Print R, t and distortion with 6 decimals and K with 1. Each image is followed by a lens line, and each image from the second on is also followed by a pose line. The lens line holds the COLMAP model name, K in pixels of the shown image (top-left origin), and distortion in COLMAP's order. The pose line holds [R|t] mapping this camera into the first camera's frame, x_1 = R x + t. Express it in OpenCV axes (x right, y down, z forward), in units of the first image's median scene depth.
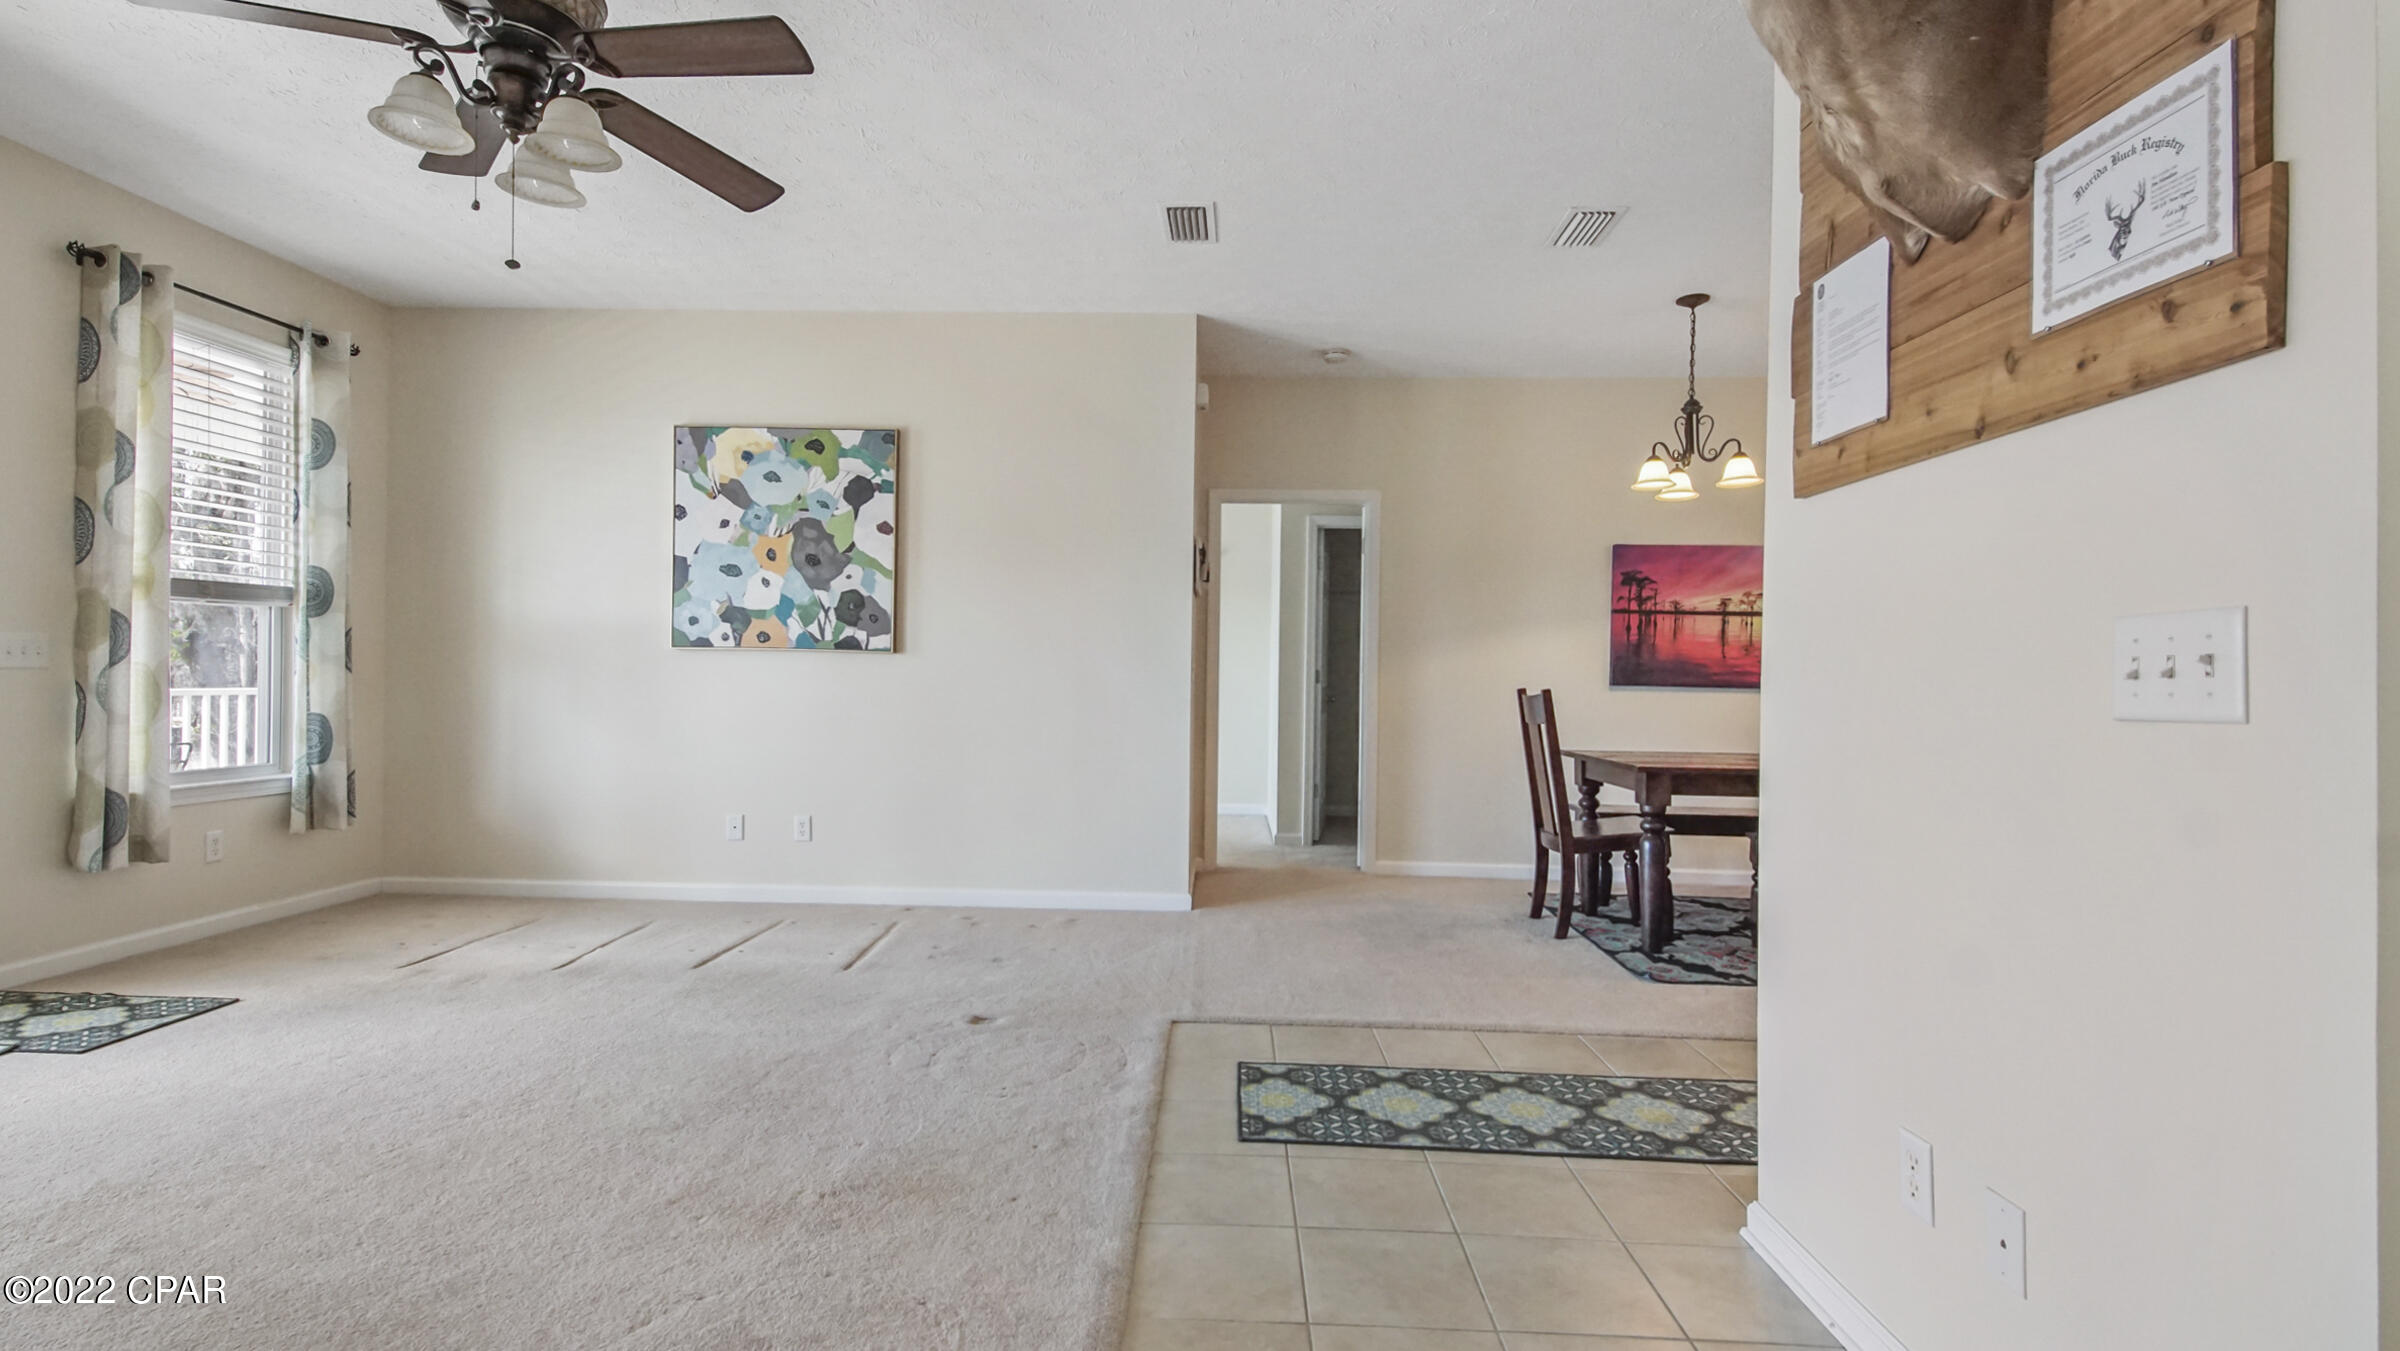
lens RADIAL K [[1095.5, 0, 1186.2], [0, 1095.5, 681.9], [0, 0, 1]] dist [0.044776, -0.022611]
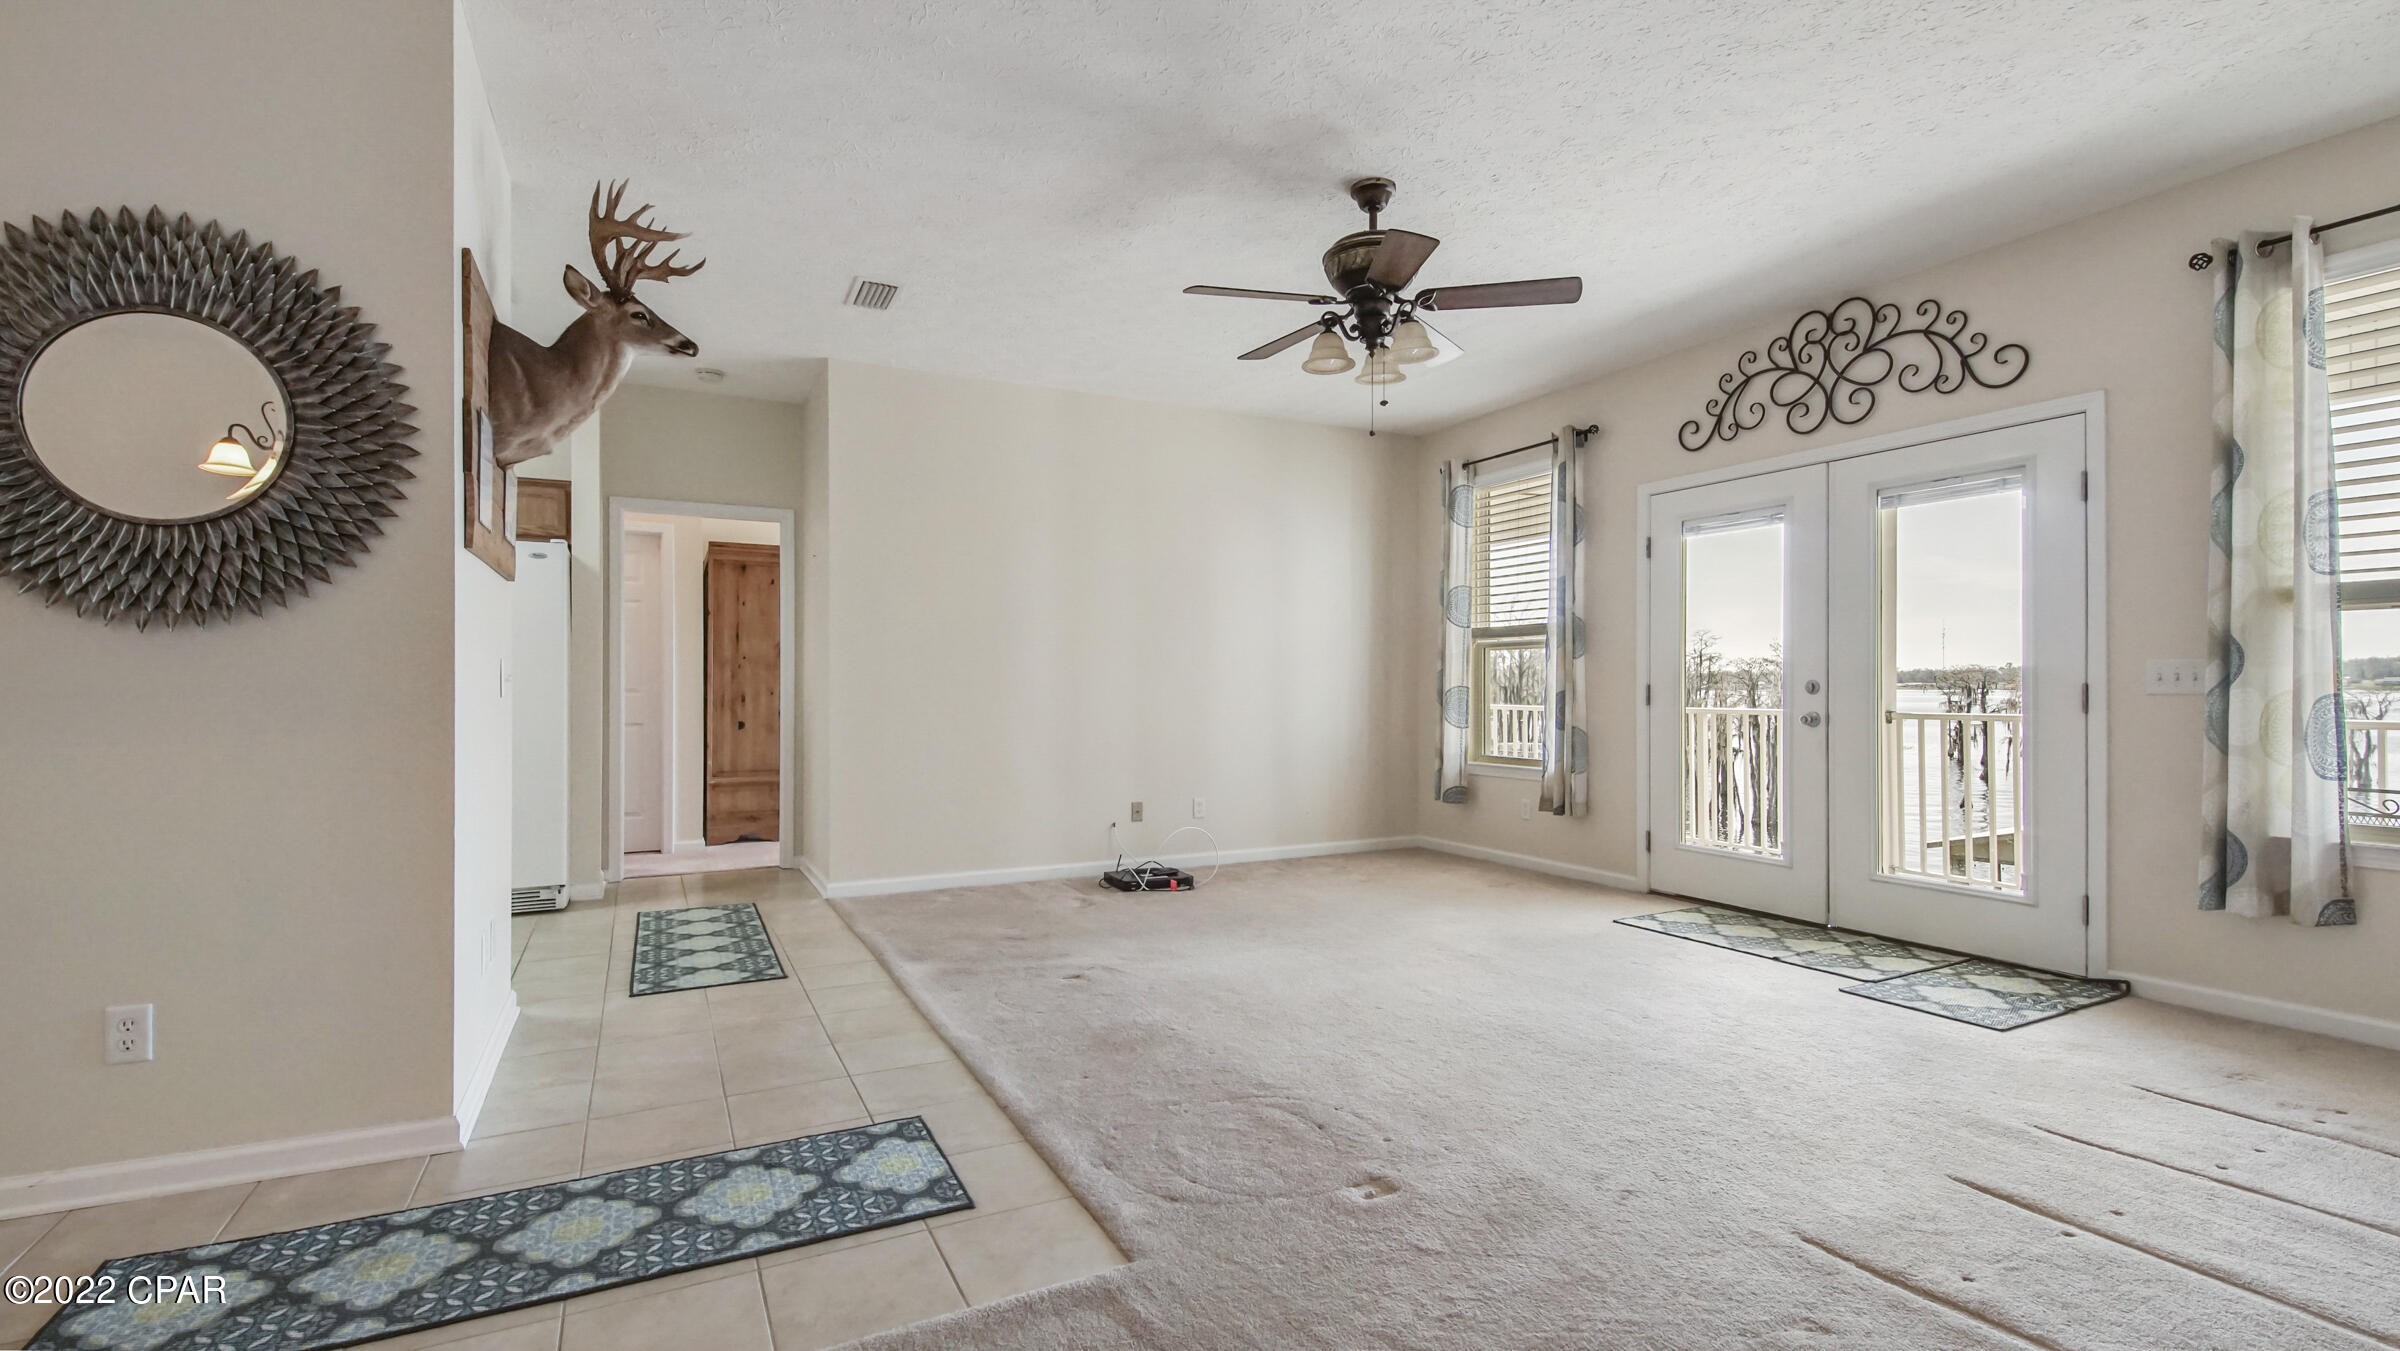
lens RADIAL K [[1095.5, 0, 1186.2], [0, 1095.5, 681.9], [0, 0, 1]] dist [0.044776, -0.022611]
pose [[-0.879579, -0.015983, -0.475484, 0.170681], [-0.014090, 0.999872, -0.007544, -0.001593], [0.475544, 0.000064, -0.879692, 1.043493]]
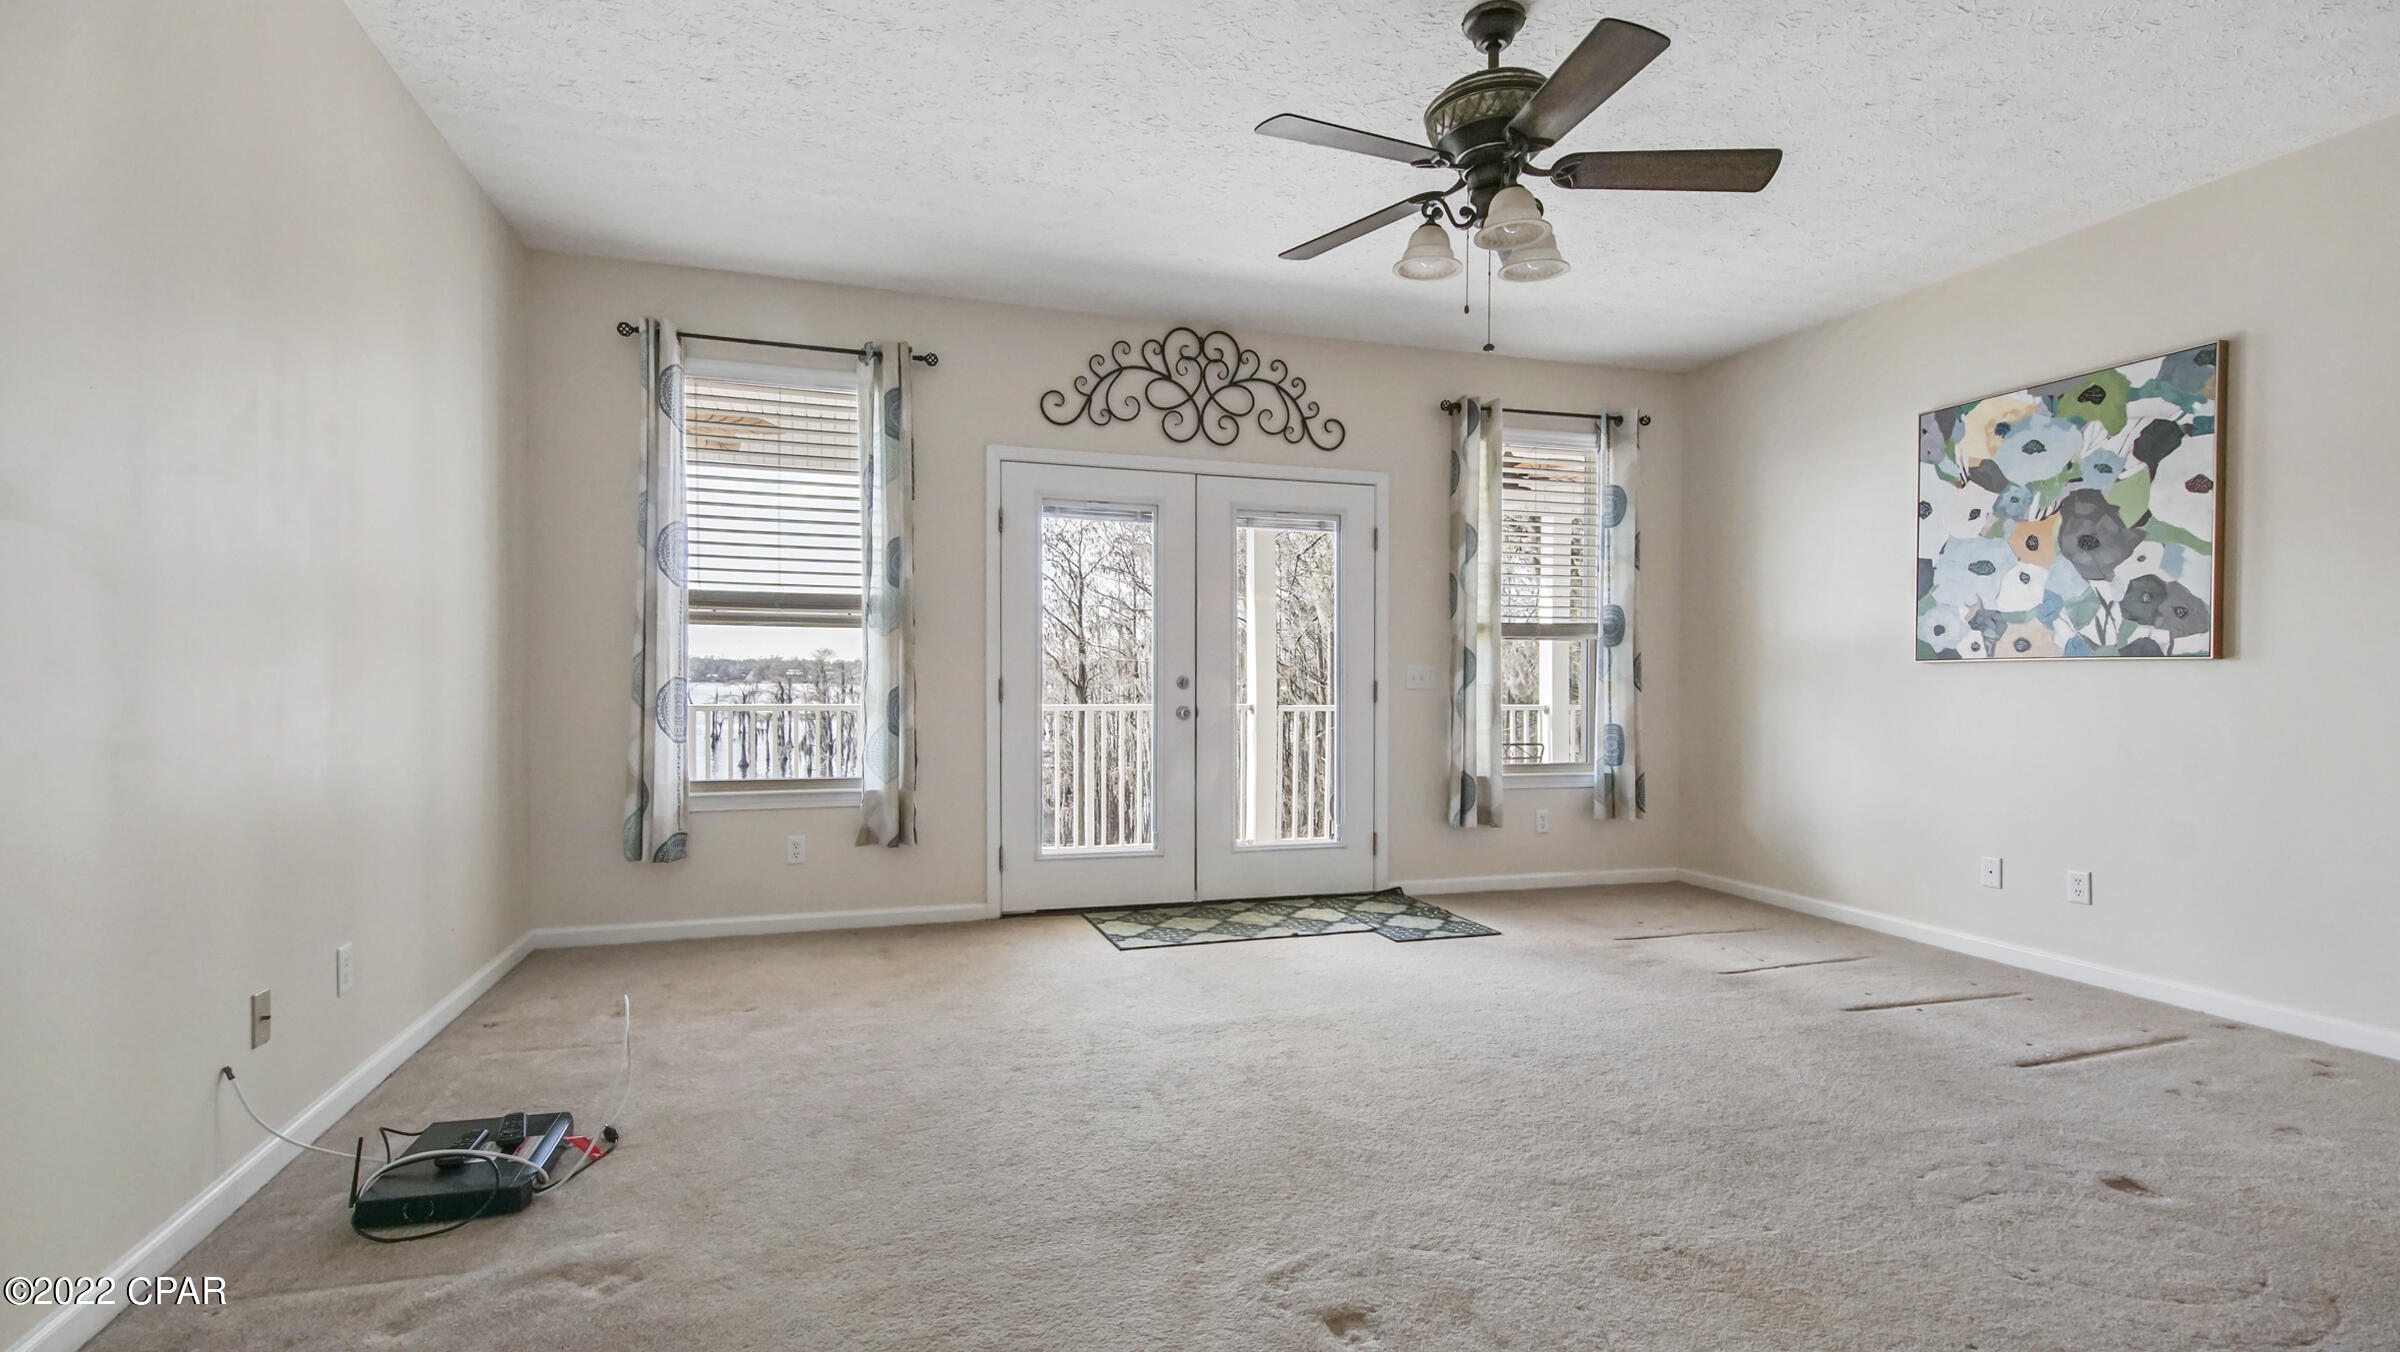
lens RADIAL K [[1095.5, 0, 1186.2], [0, 1095.5, 682.4], [0, 0, 1]] dist [0.044776, -0.022611]
pose [[0.333653, -0.014029, -0.942592, 0.189232], [-0.006158, 0.999835, -0.017061, 0.005147], [0.942676, 0.011497, 0.333511, 0.140273]]
